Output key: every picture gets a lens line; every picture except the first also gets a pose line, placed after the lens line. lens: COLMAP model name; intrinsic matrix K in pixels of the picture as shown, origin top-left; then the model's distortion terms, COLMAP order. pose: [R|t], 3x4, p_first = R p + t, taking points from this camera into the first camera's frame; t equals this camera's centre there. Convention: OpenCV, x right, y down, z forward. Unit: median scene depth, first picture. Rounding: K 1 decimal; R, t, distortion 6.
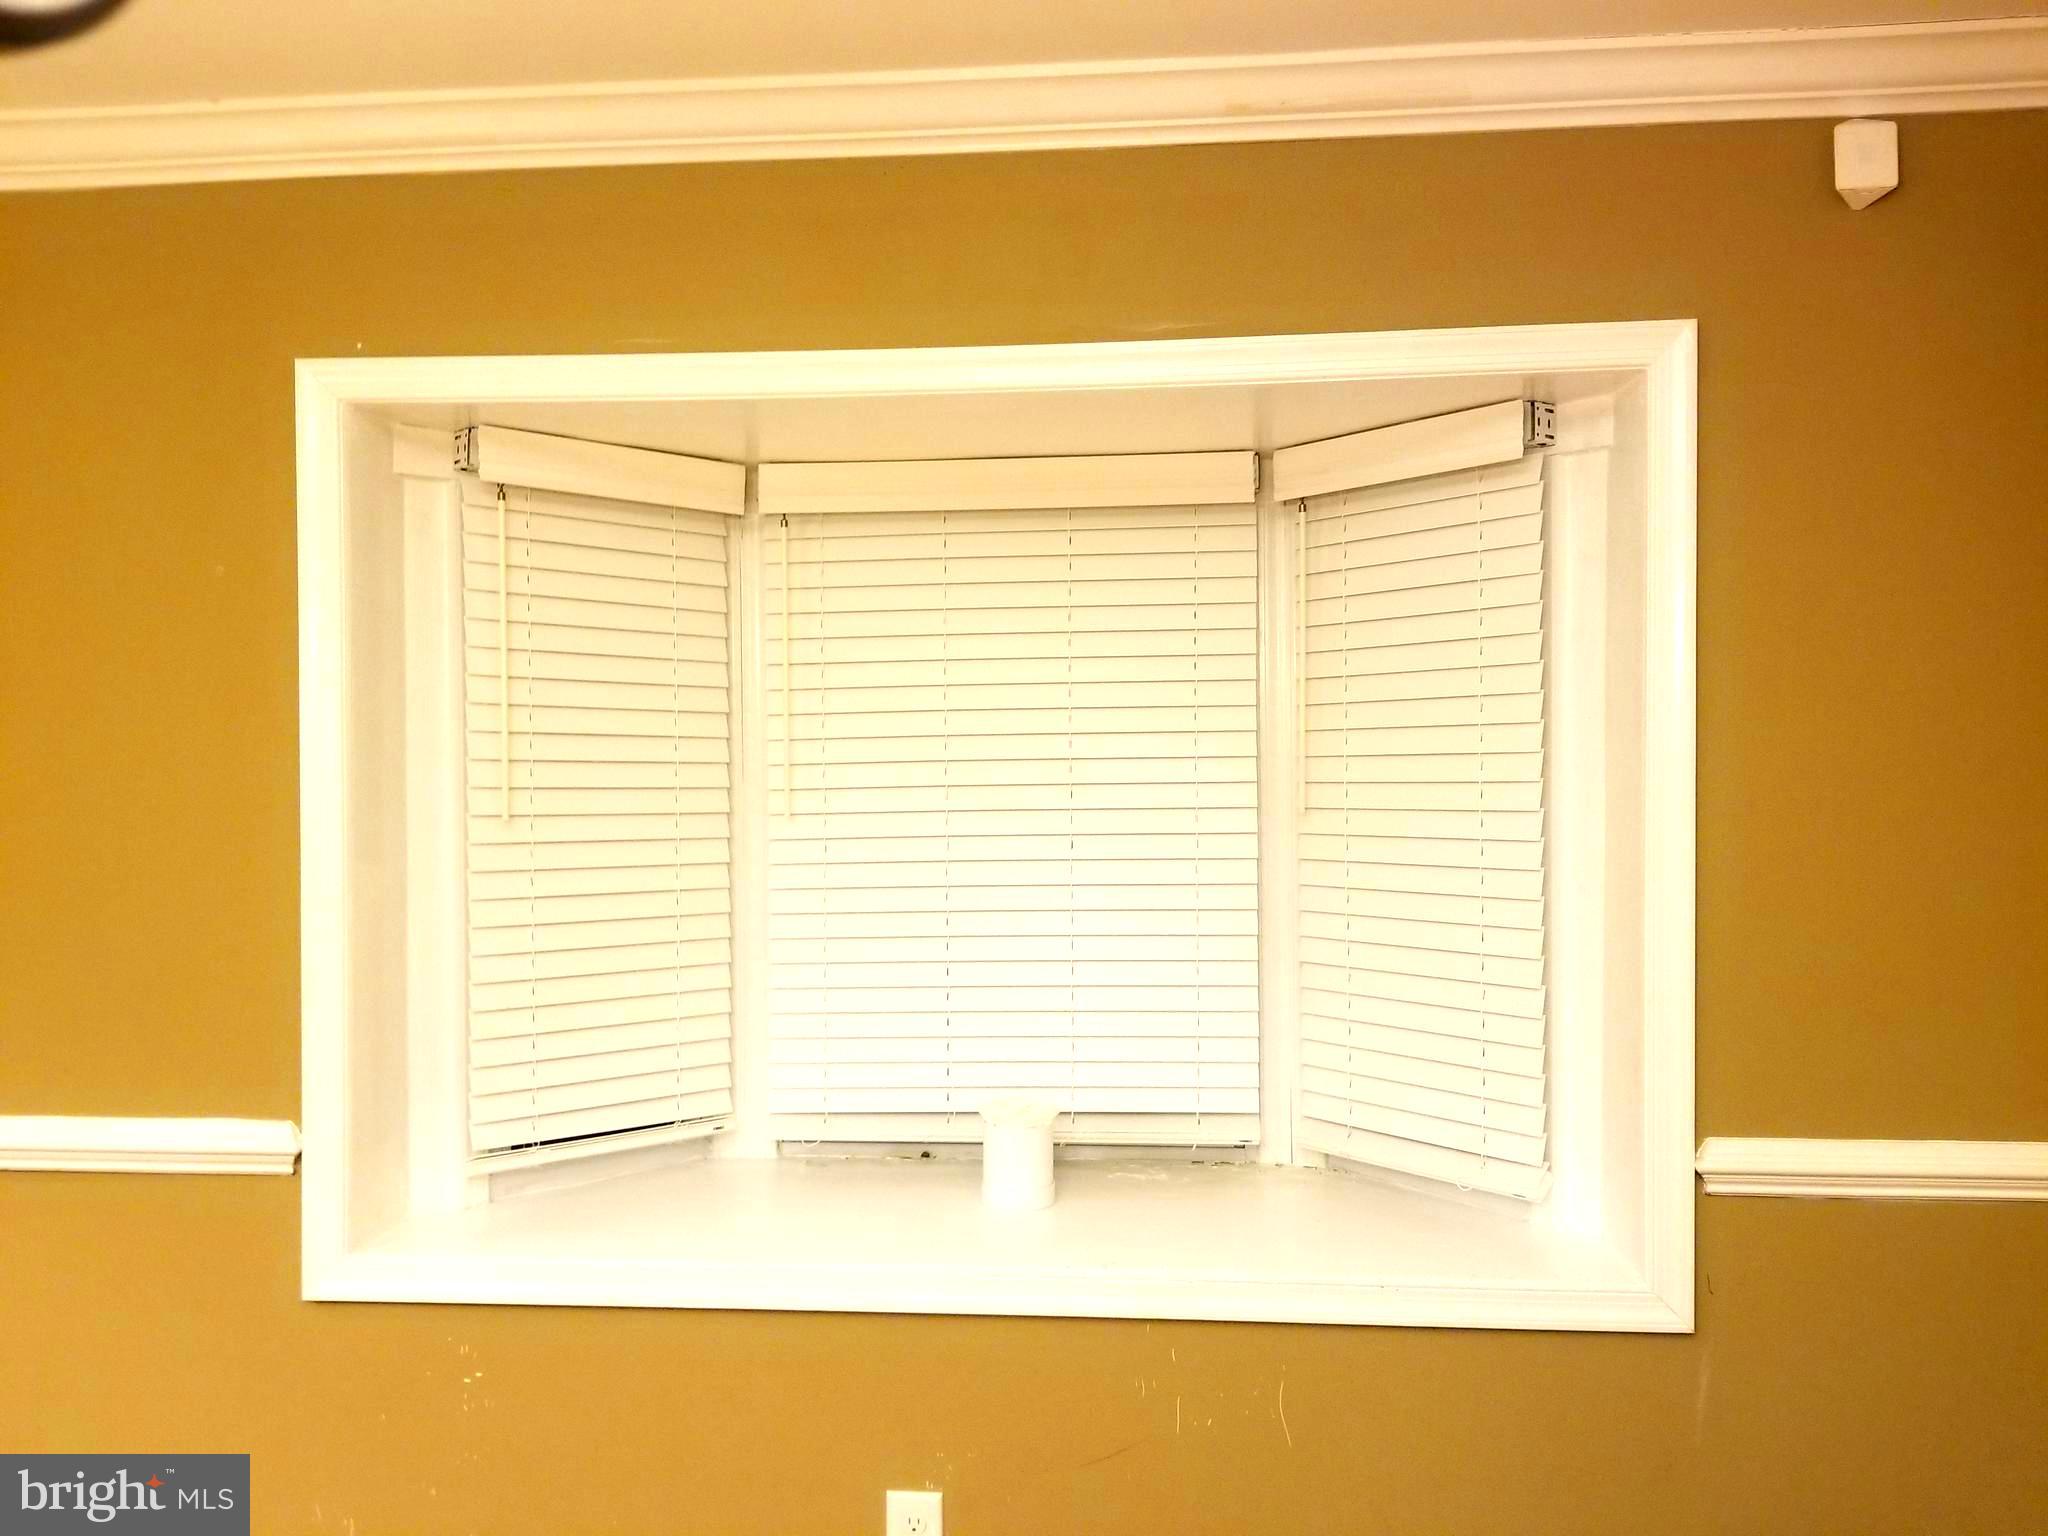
lens RADIAL K [[1603.9, 0, 1024.0], [0, 1603.9, 768.0], [0, 0, 1]] dist [0.104727, -0.102477]
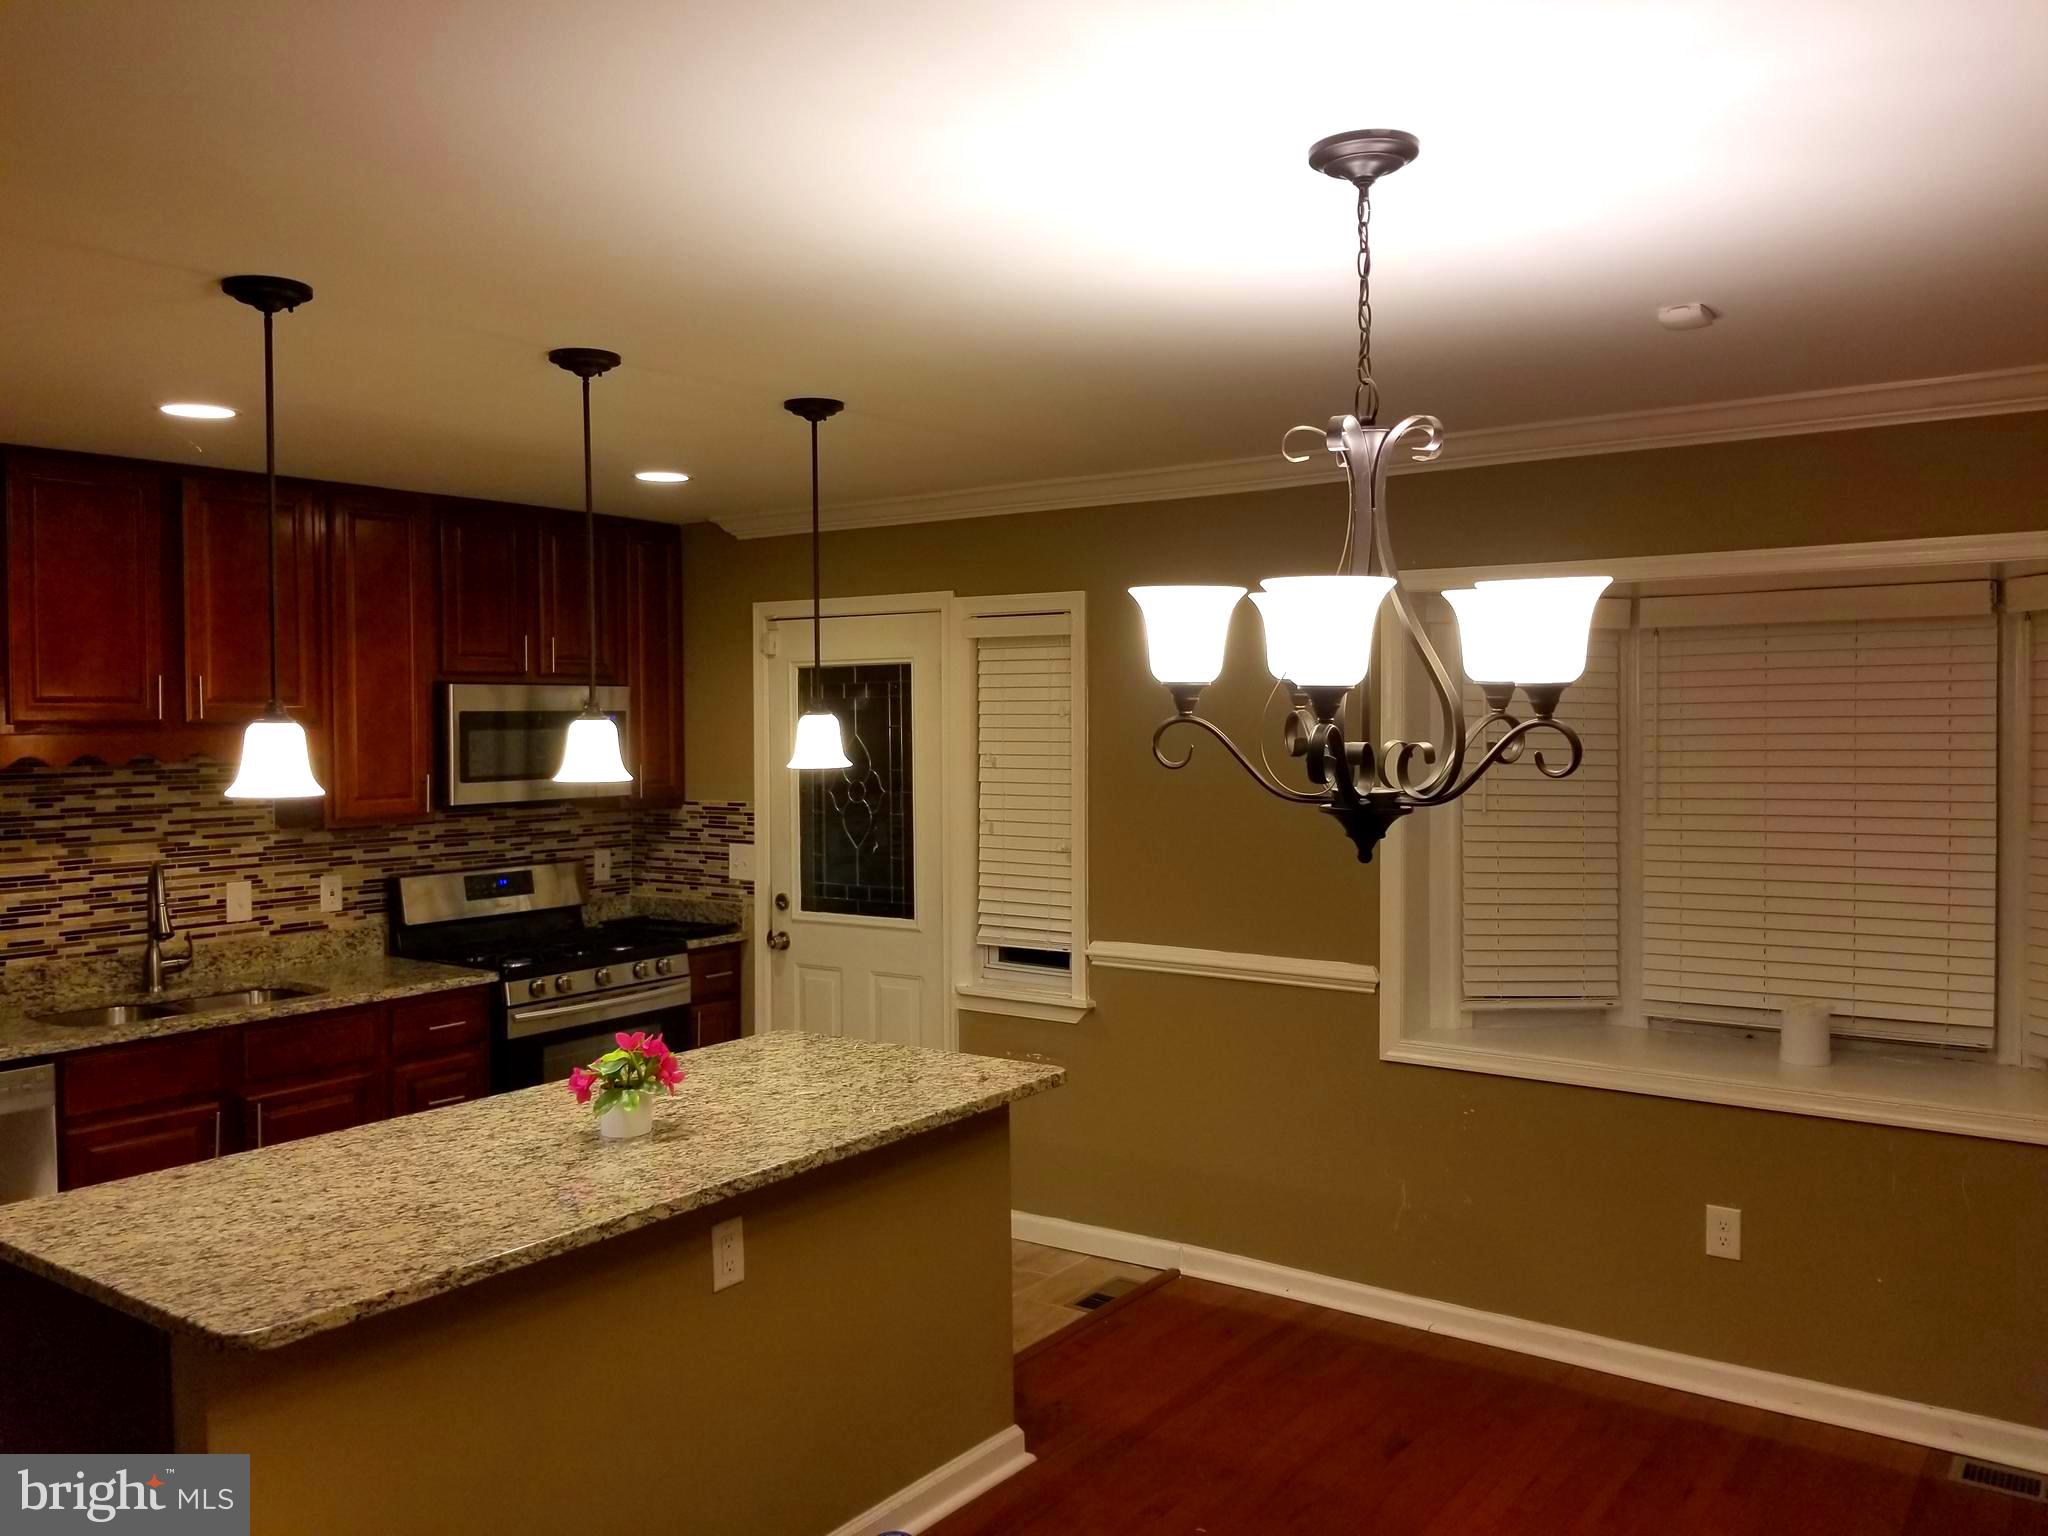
lens RADIAL K [[1564.9, 0, 1027.6], [0, 1564.9, 751.1], [0, 0, 1]] dist [0.047822, -0.104762]
pose [[0.846855, 0.012266, -0.531683, 0.169894], [-0.010222, 0.999925, 0.006786, -0.041816], [0.531726, -0.000312, 0.846916, -0.722265]]
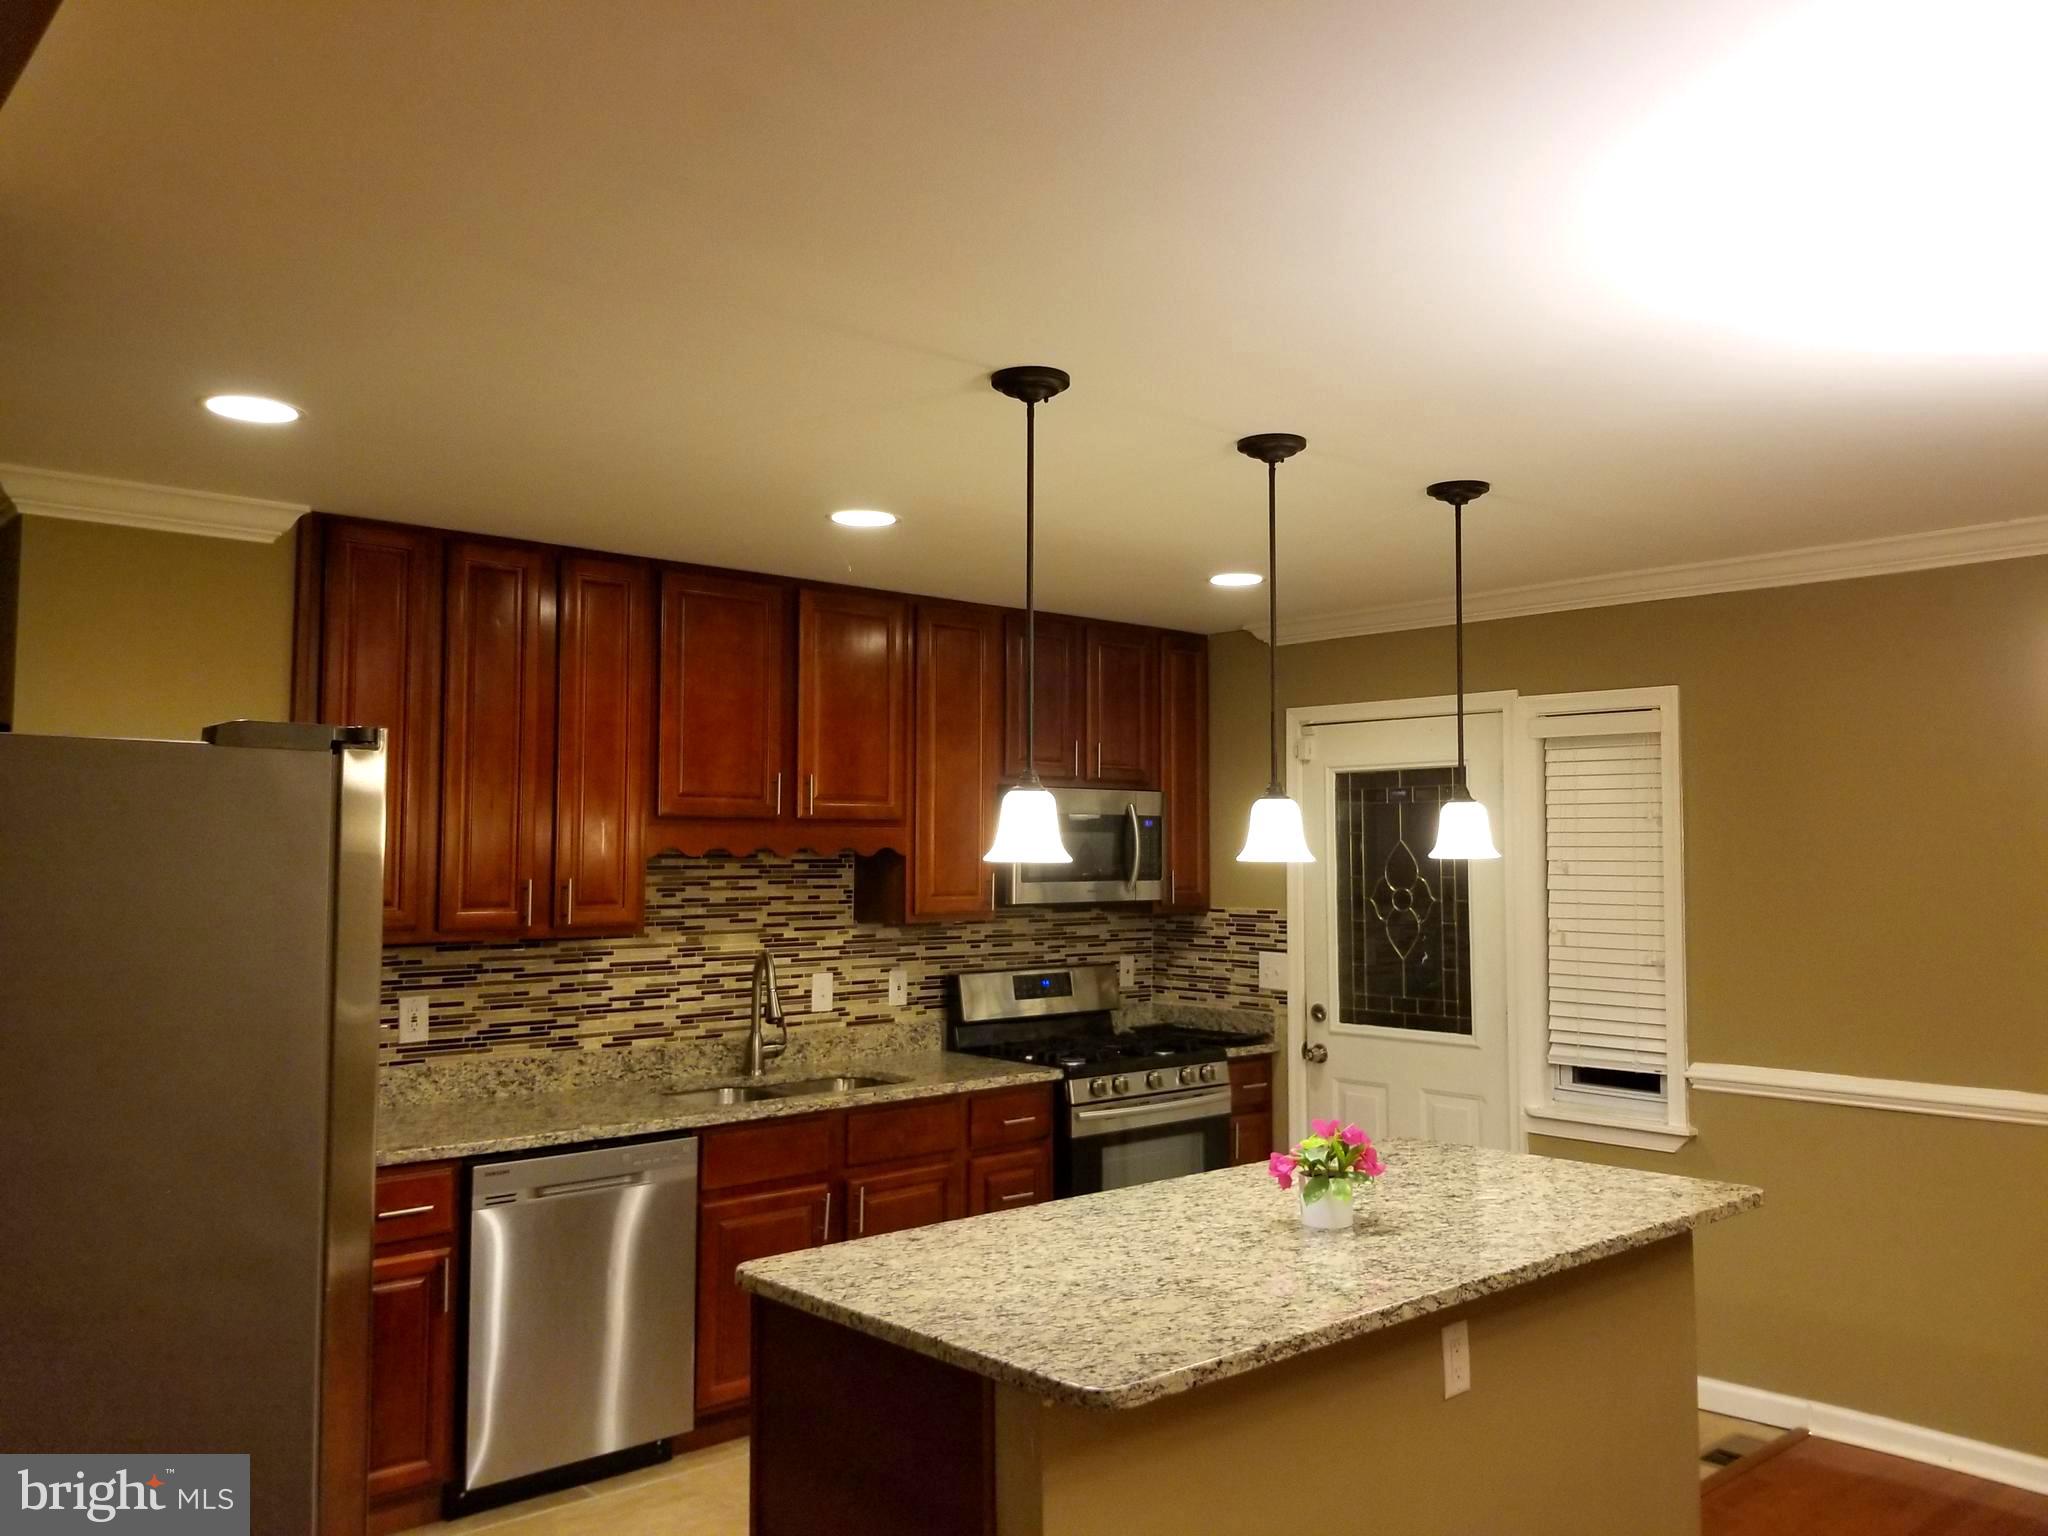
lens RADIAL K [[1570.4, 0, 1059.2], [0, 1570.4, 762.3], [0, 0, 1]] dist [0.103555, -0.229749]
pose [[0.718070, -0.032621, -0.695206, -0.031355], [-0.021551, 0.997380, -0.069060, 0.003248], [0.695637, 0.064572, 0.715485, -0.857772]]
